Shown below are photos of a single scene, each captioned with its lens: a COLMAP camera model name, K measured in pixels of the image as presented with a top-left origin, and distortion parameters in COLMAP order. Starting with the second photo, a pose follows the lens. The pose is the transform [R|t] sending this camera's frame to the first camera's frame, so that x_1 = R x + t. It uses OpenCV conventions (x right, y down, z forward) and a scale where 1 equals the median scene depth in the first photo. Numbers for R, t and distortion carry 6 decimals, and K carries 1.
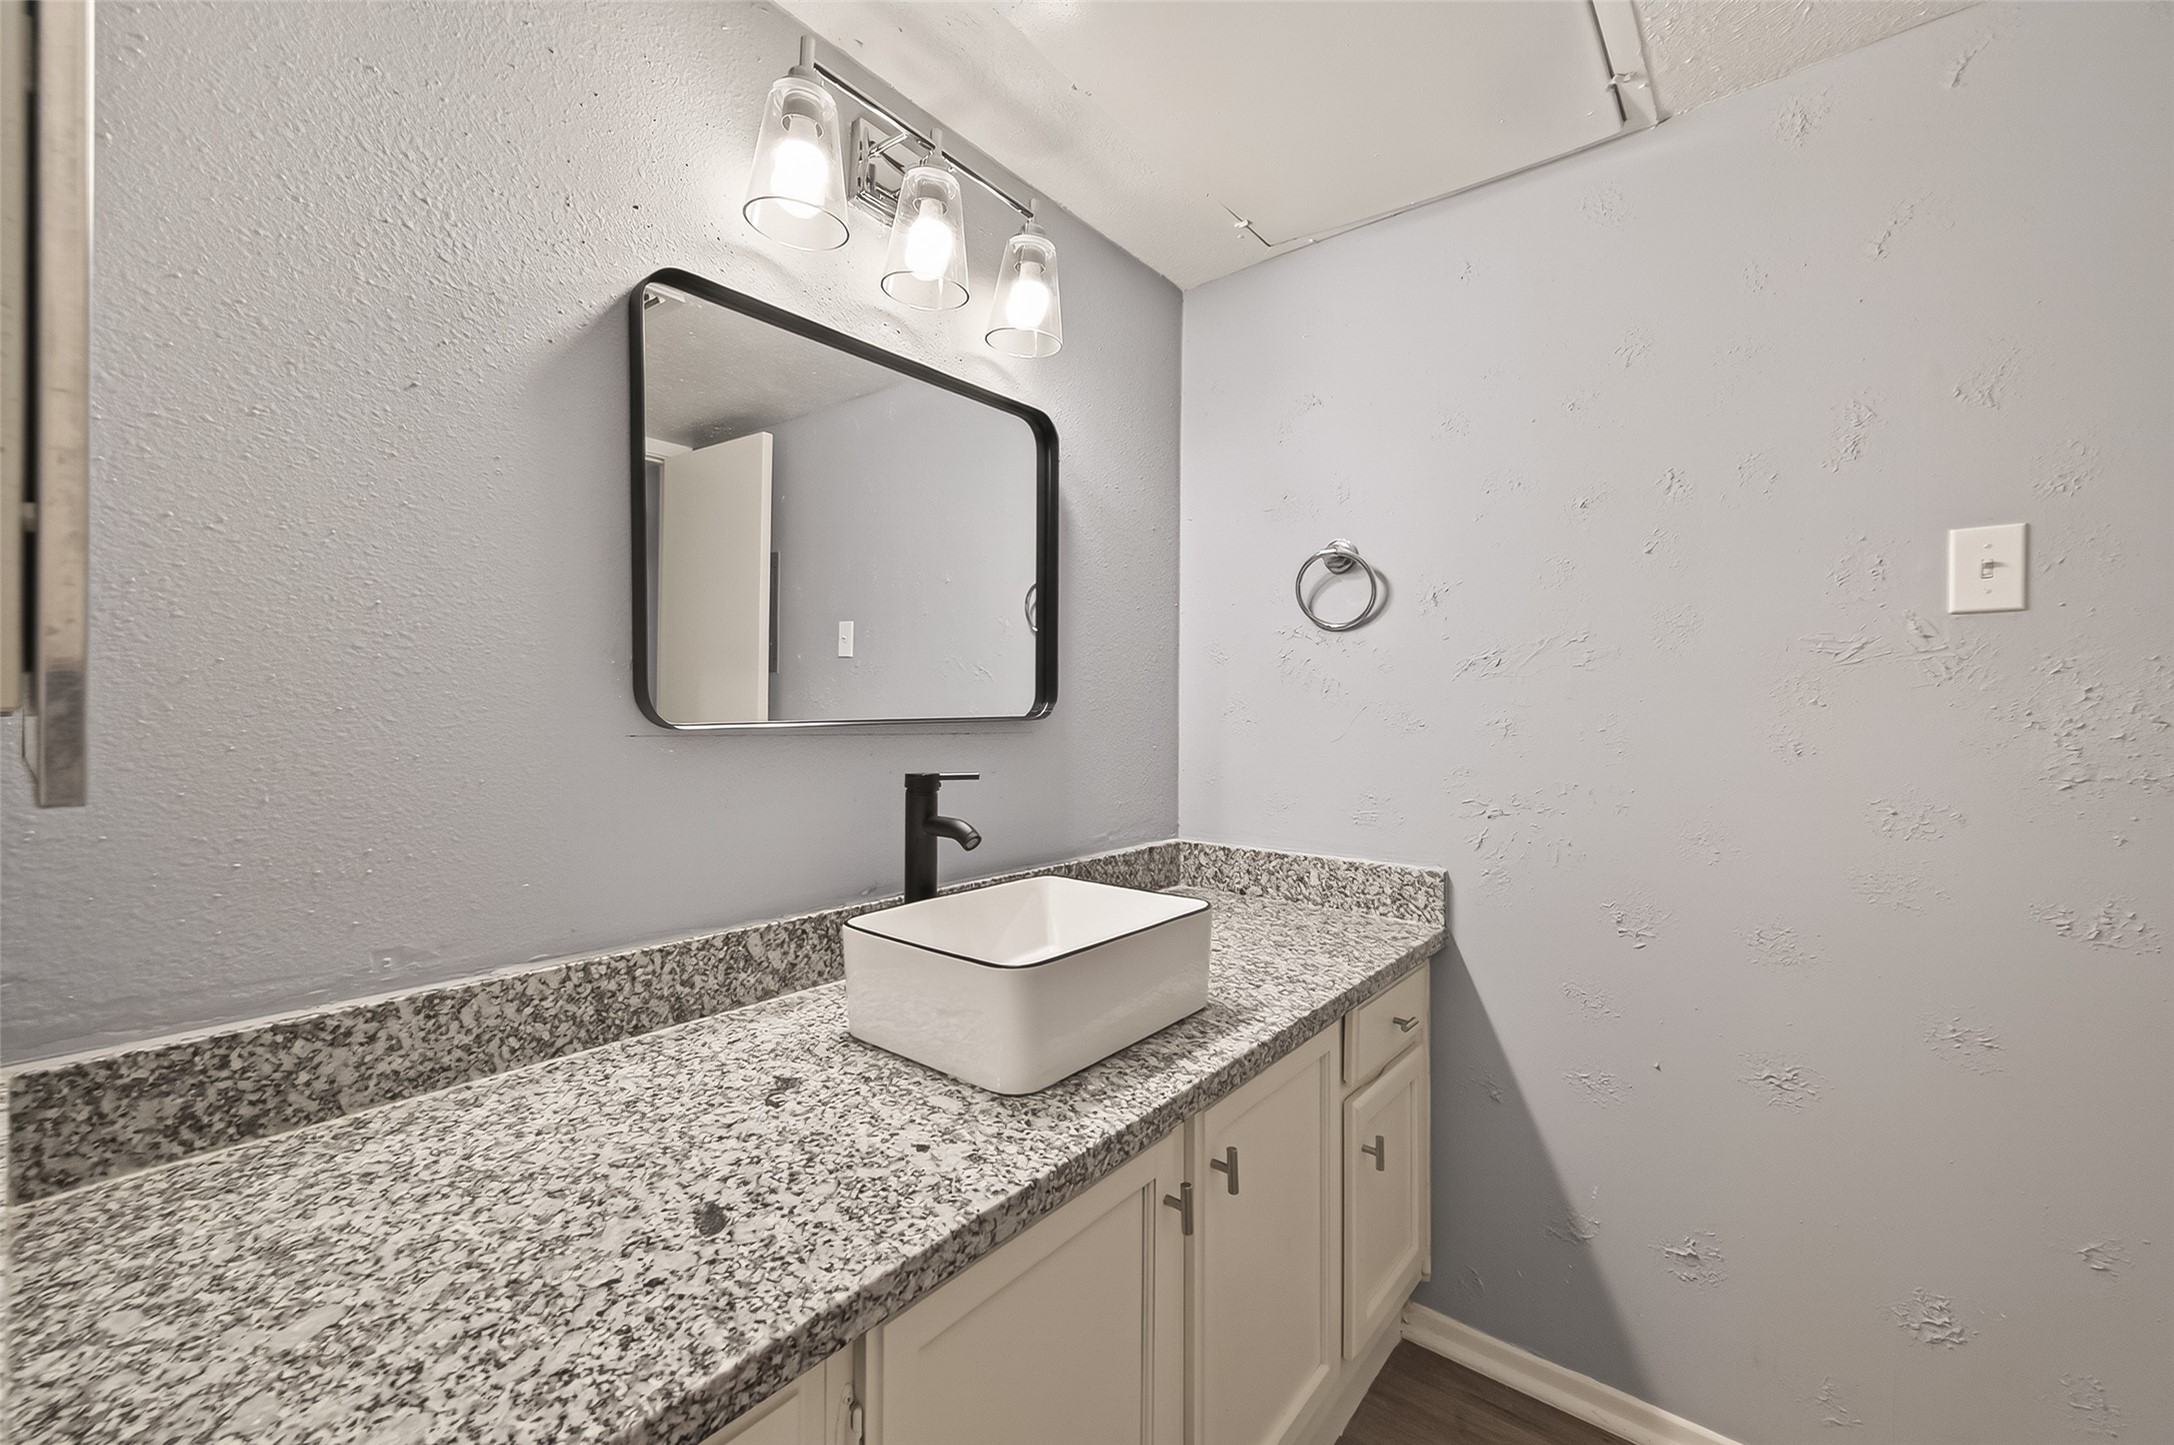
lens RADIAL K [[875.4, 0, 1084.0], [0, 875.4, 720.5], [0, 0, 1]] dist [0.013255, -0.004033]
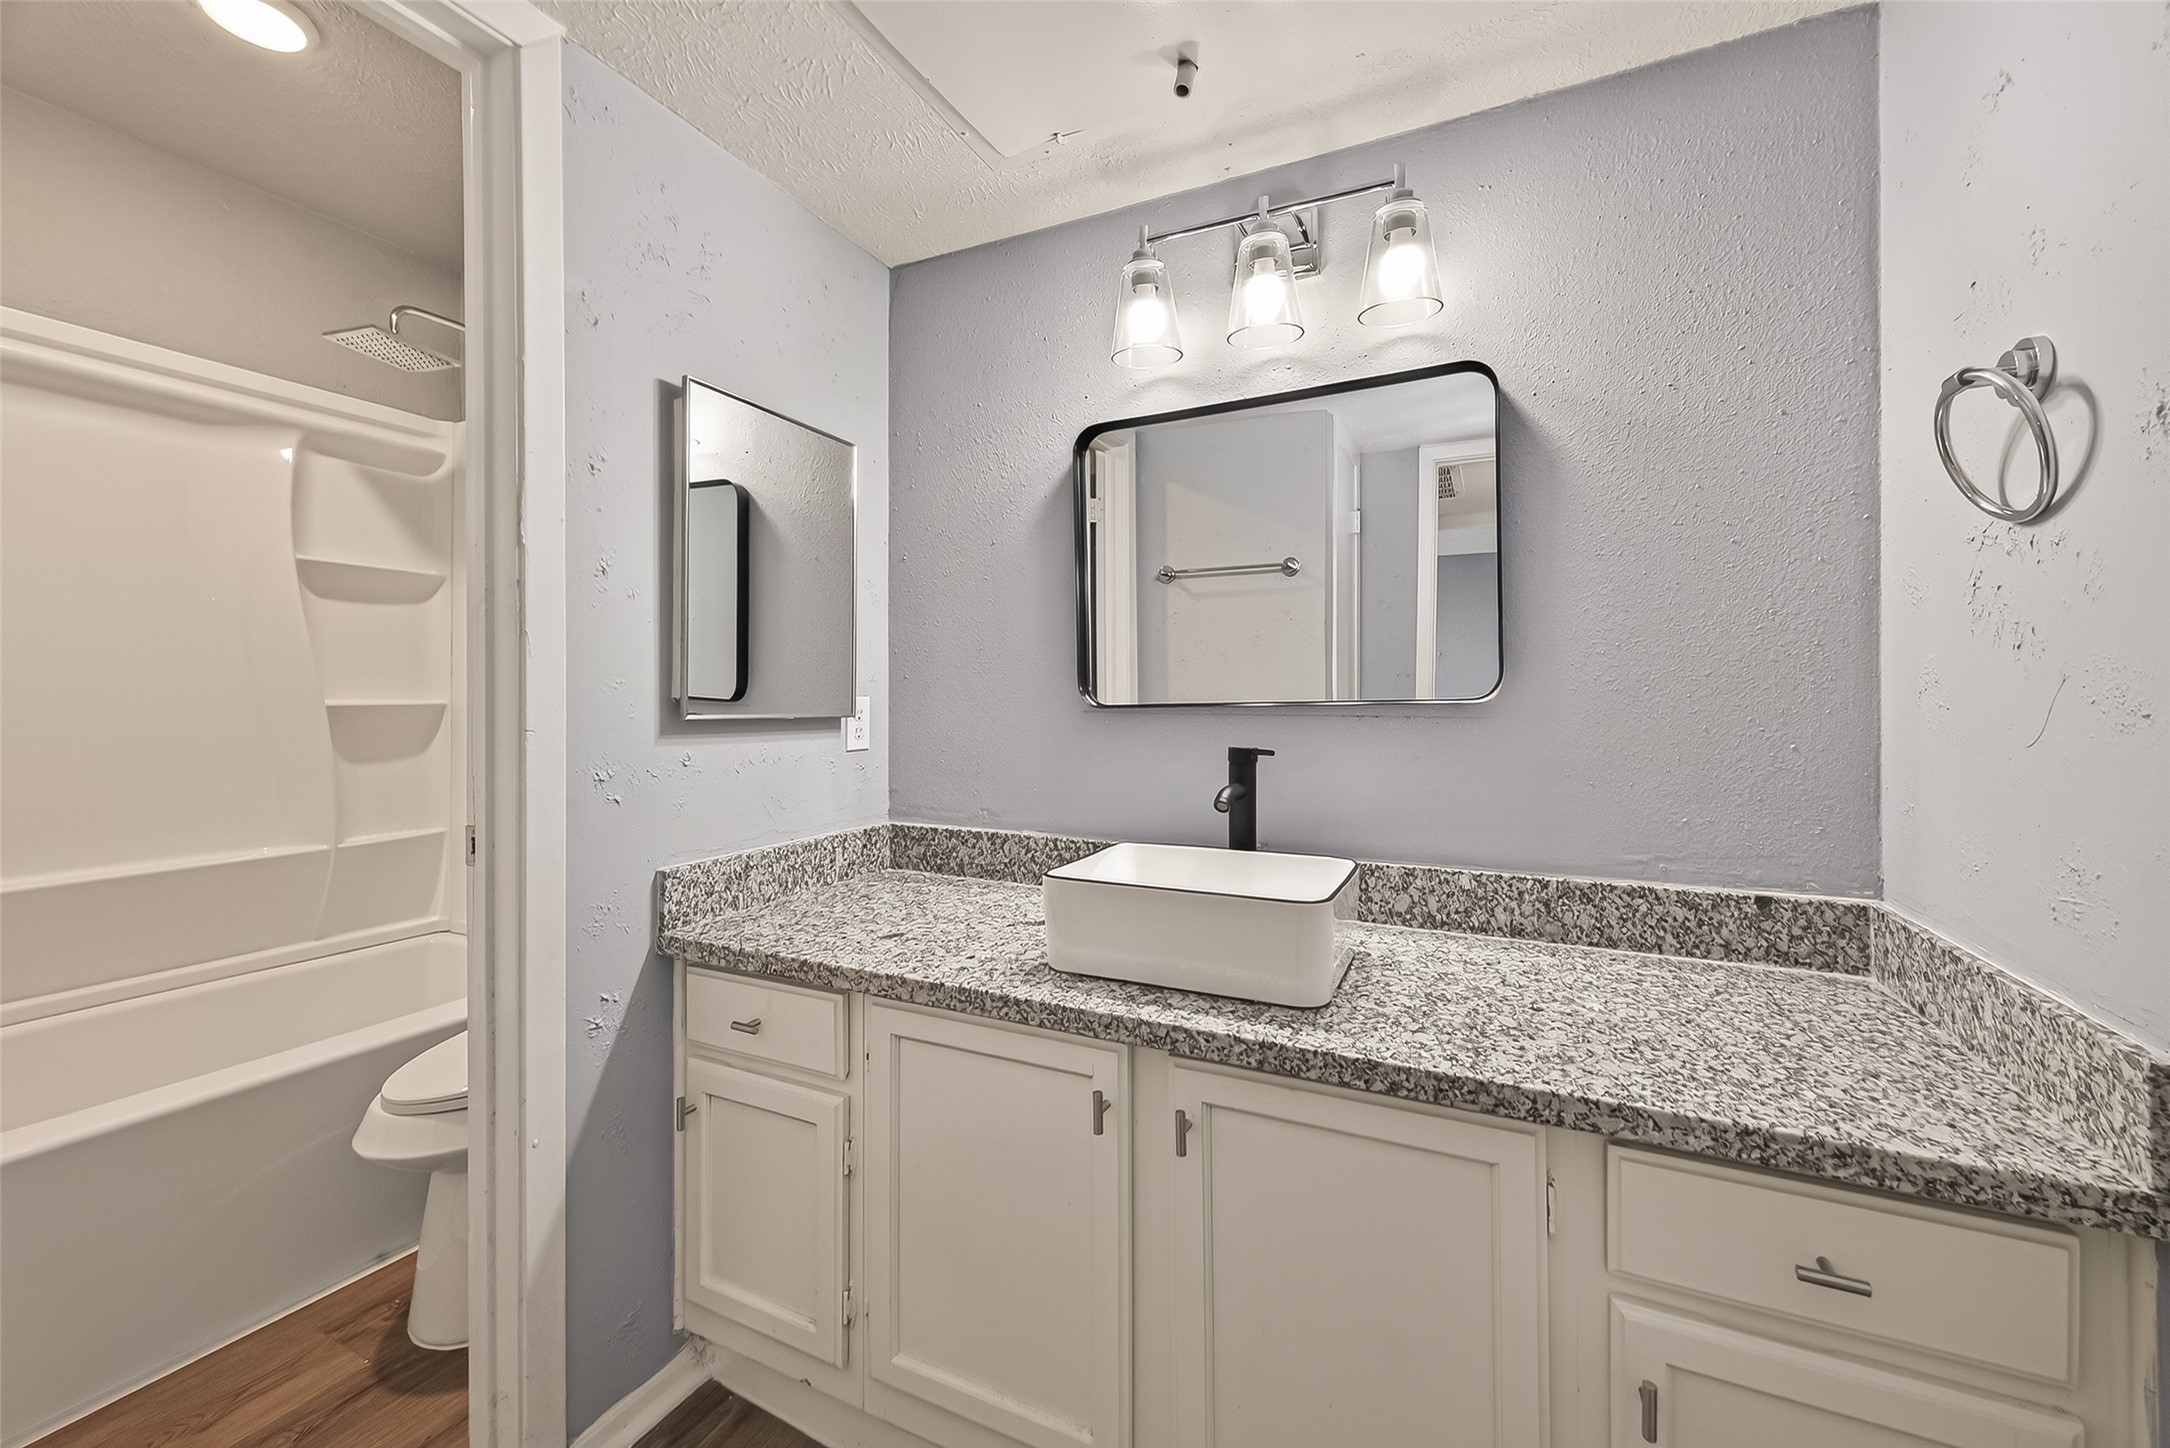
lens RADIAL K [[873.8, 0, 1083.4], [0, 873.8, 702.9], [0, 0, 1]] dist [0.013255, -0.004033]
pose [[0.230158, 0.000538, -0.973153, 1.276055], [-0.009004, 0.999958, -0.001577, 0.005332], [0.973112, 0.009126, 0.230153, 0.710935]]
